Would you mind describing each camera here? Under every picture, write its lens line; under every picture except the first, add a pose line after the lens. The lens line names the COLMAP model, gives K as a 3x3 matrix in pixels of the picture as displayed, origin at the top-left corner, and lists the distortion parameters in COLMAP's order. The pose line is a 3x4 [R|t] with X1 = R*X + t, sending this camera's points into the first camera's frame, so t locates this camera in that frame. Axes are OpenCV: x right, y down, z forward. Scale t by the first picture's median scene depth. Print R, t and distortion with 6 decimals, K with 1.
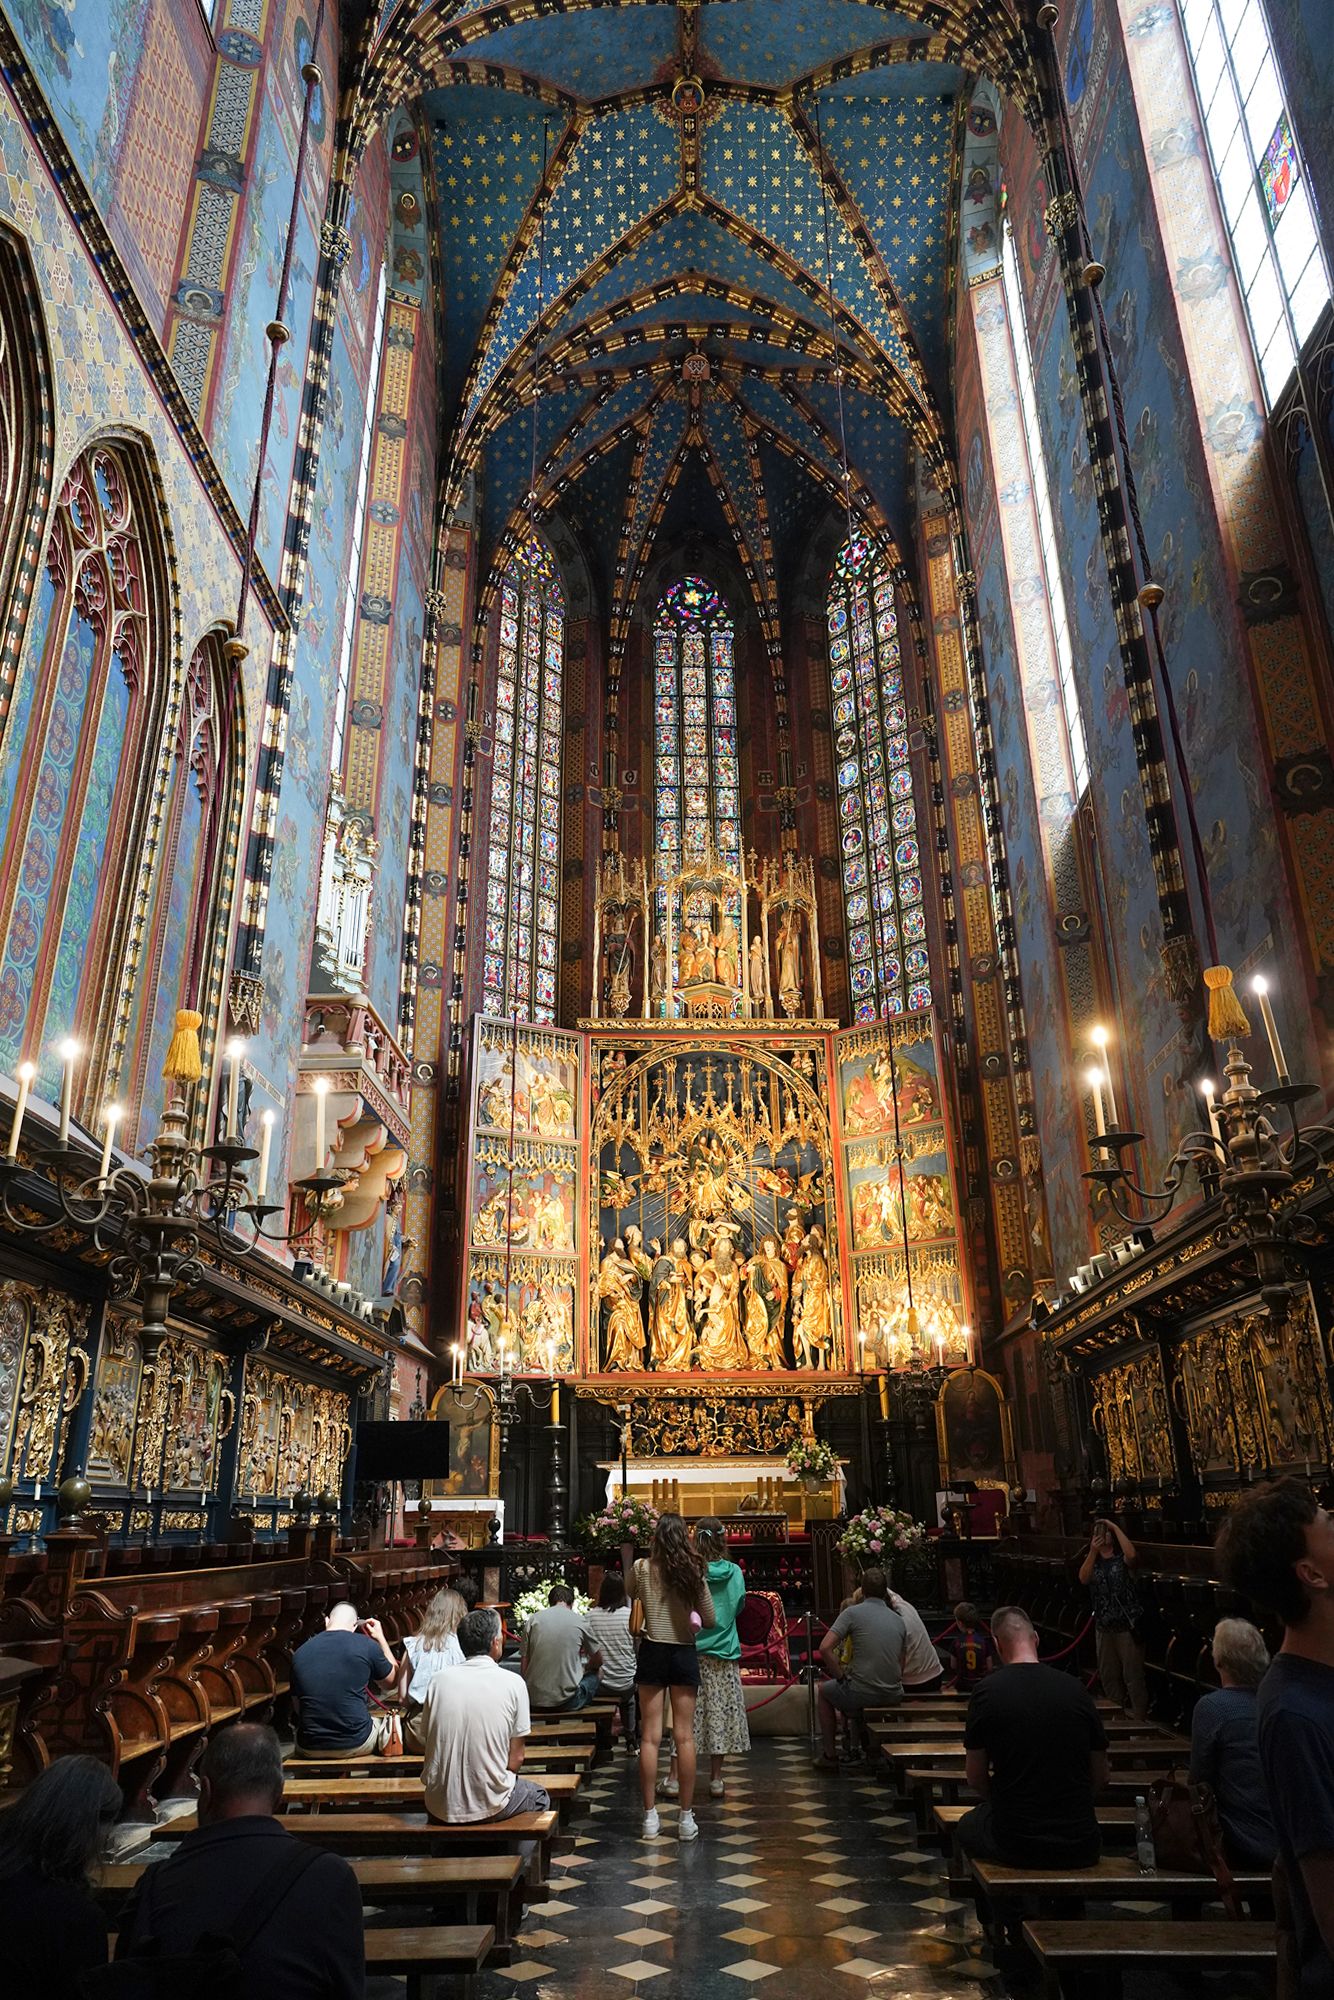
lens RADIAL K [[1318.0, 0, 676.6], [0, 1318.0, 1014.4], [0, 0, 1]] dist [-0.003746, 0.026404]
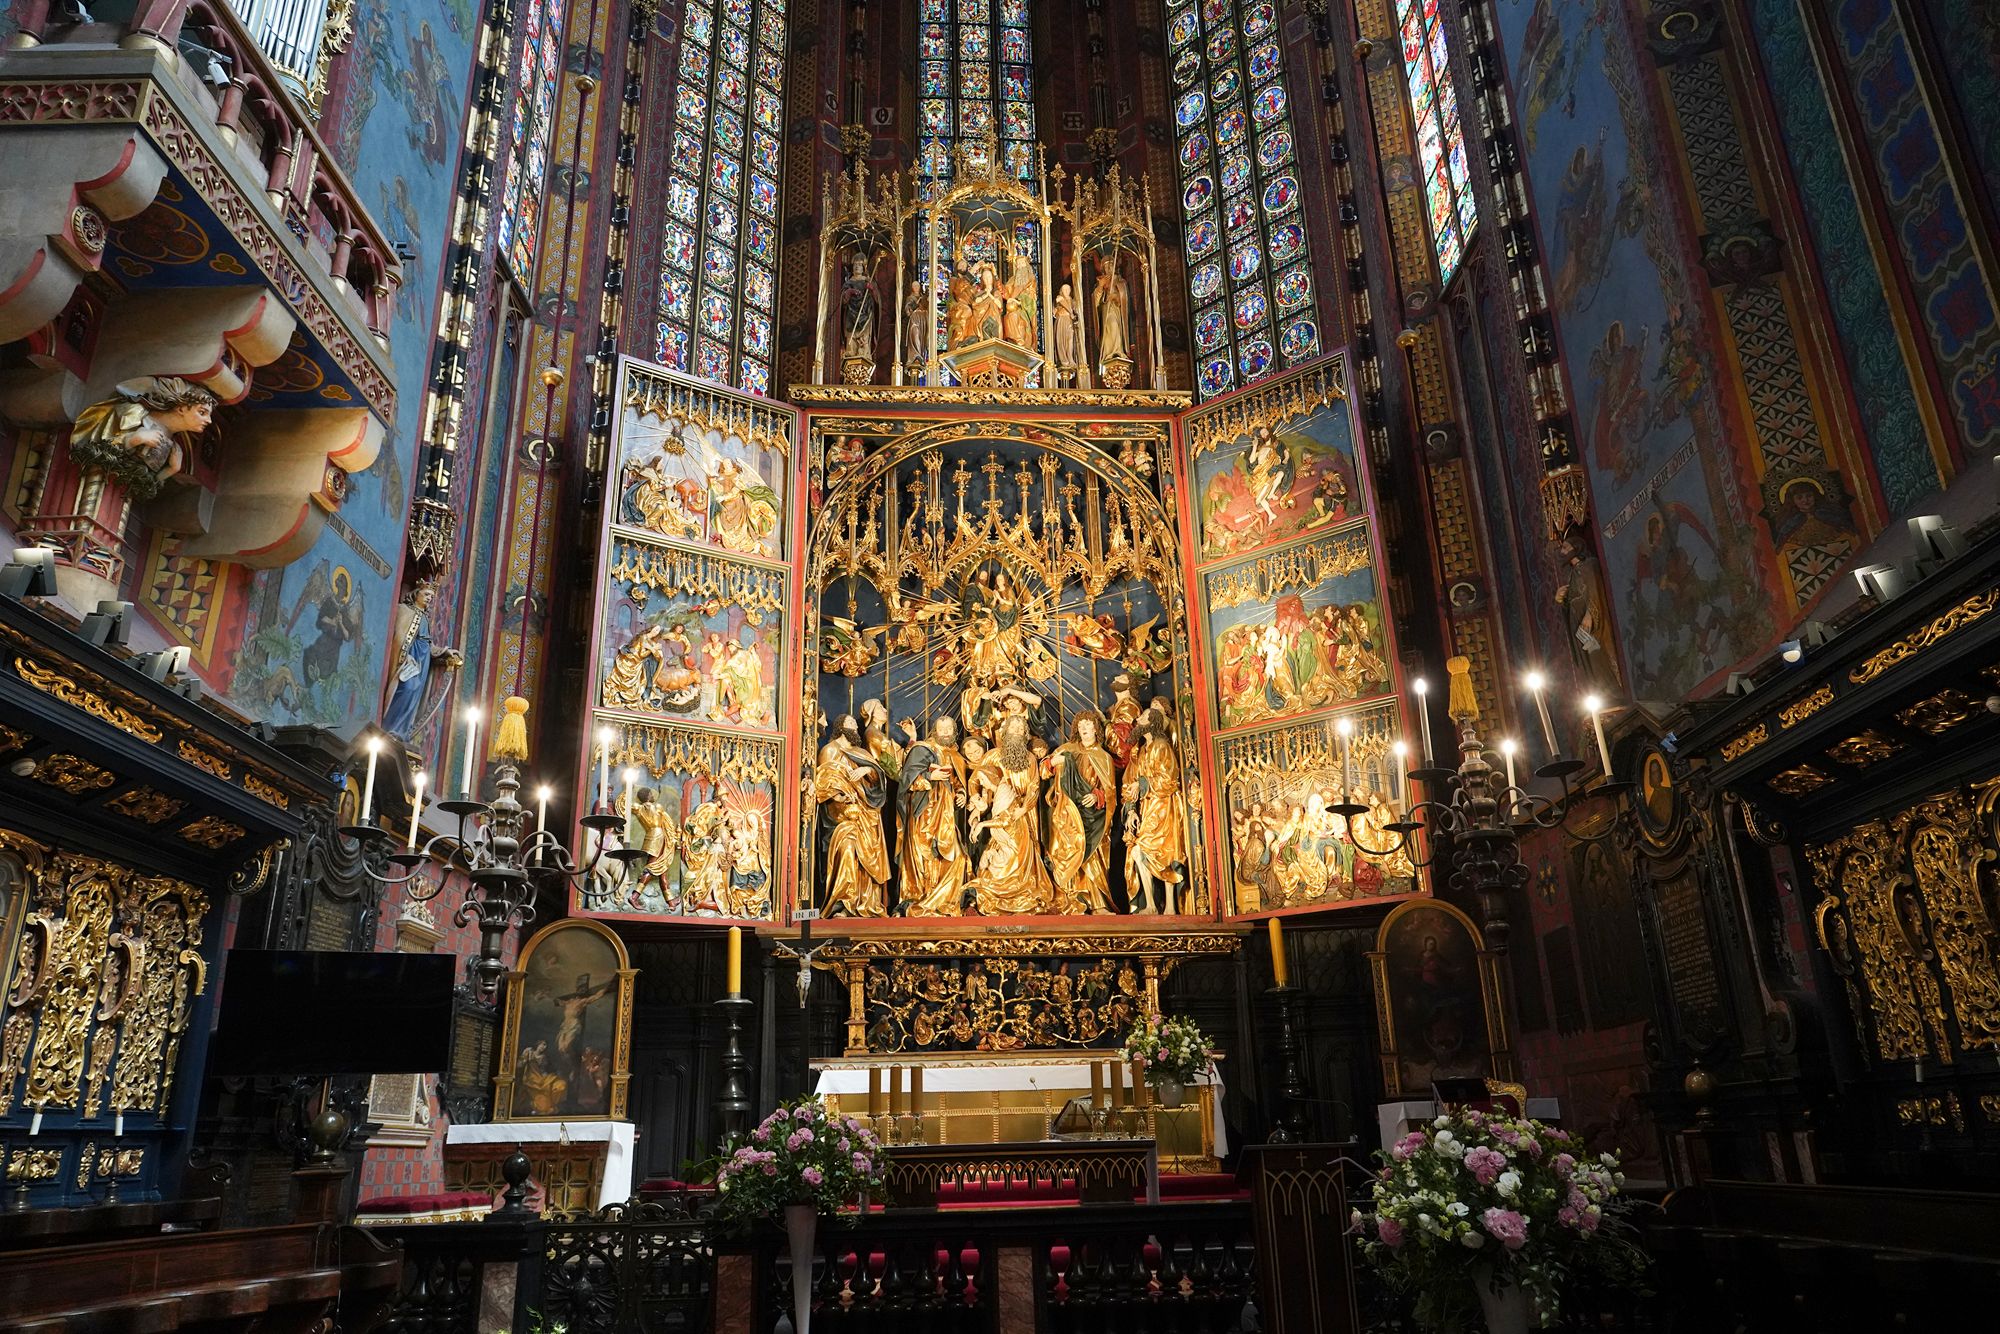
lens RADIAL K [[1356.2, 0, 1000.0], [0, 1356.2, 667.0], [0, 0, 1]] dist [0.004073, -0.002986]
pose [[0.999572, 0.001892, 0.029190, 0.009068], [-0.002484, 0.999792, 0.020264, 0.130855], [-0.029145, -0.020328, 0.999368, 0.338982]]
